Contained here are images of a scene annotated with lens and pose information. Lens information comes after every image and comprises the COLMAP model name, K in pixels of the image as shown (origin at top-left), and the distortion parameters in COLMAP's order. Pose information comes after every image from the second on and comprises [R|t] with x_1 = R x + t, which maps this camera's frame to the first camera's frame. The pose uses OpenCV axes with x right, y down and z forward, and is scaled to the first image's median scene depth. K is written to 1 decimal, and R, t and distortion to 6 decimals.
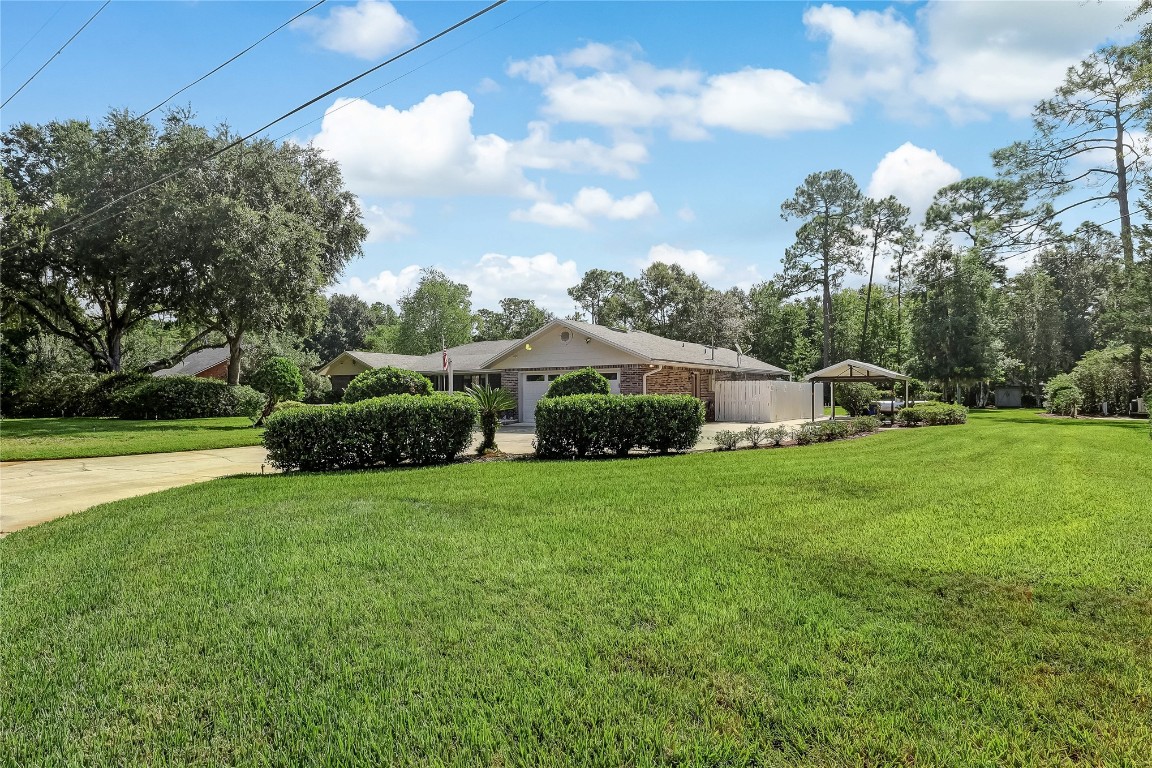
lens RADIAL K [[608.6, 0, 576.0], [0, 608.6, 384.0], [0, 0, 1]] dist [0.003108, 0.000029]
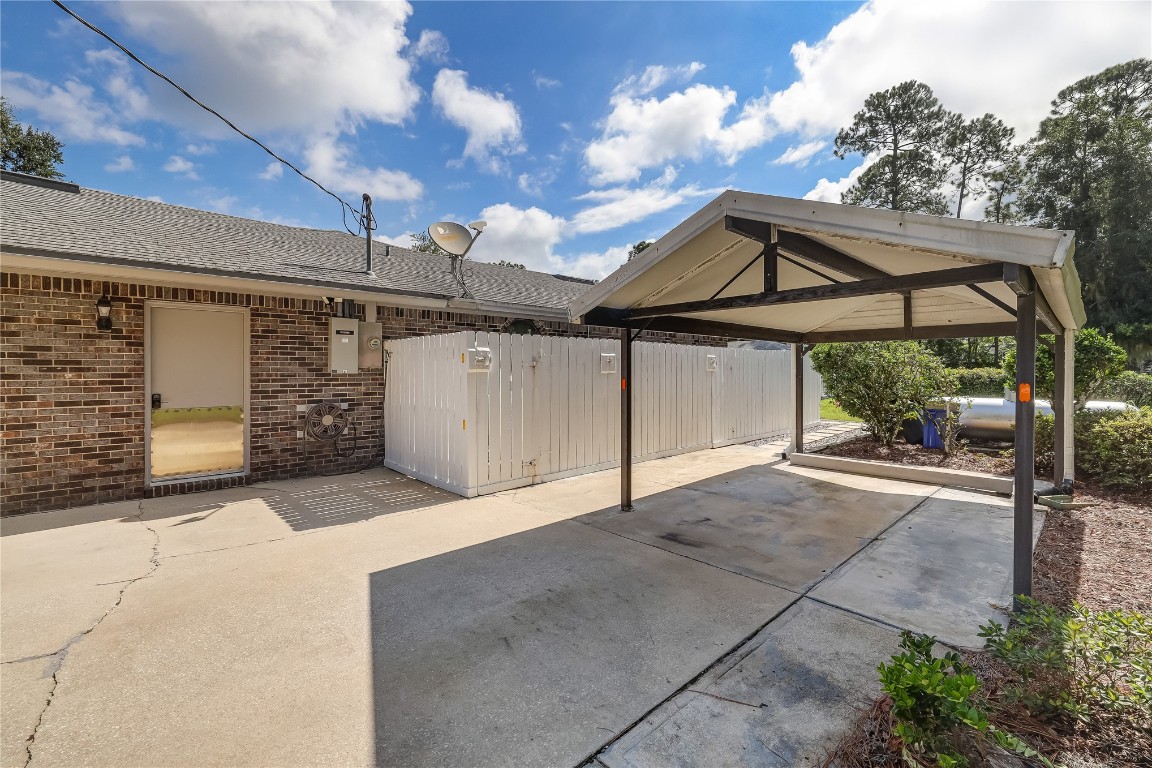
lens RADIAL K [[476.4, 0, 623.2], [0, 476.4, 377.2], [0, 0, 1]] dist [0.000425, 0.000026]
pose [[0.986074, -0.003162, -0.166274, 0.211696], [0.007444, 0.999656, 0.025137, 0.004543], [0.166138, -0.026024, 0.985759, 0.416235]]
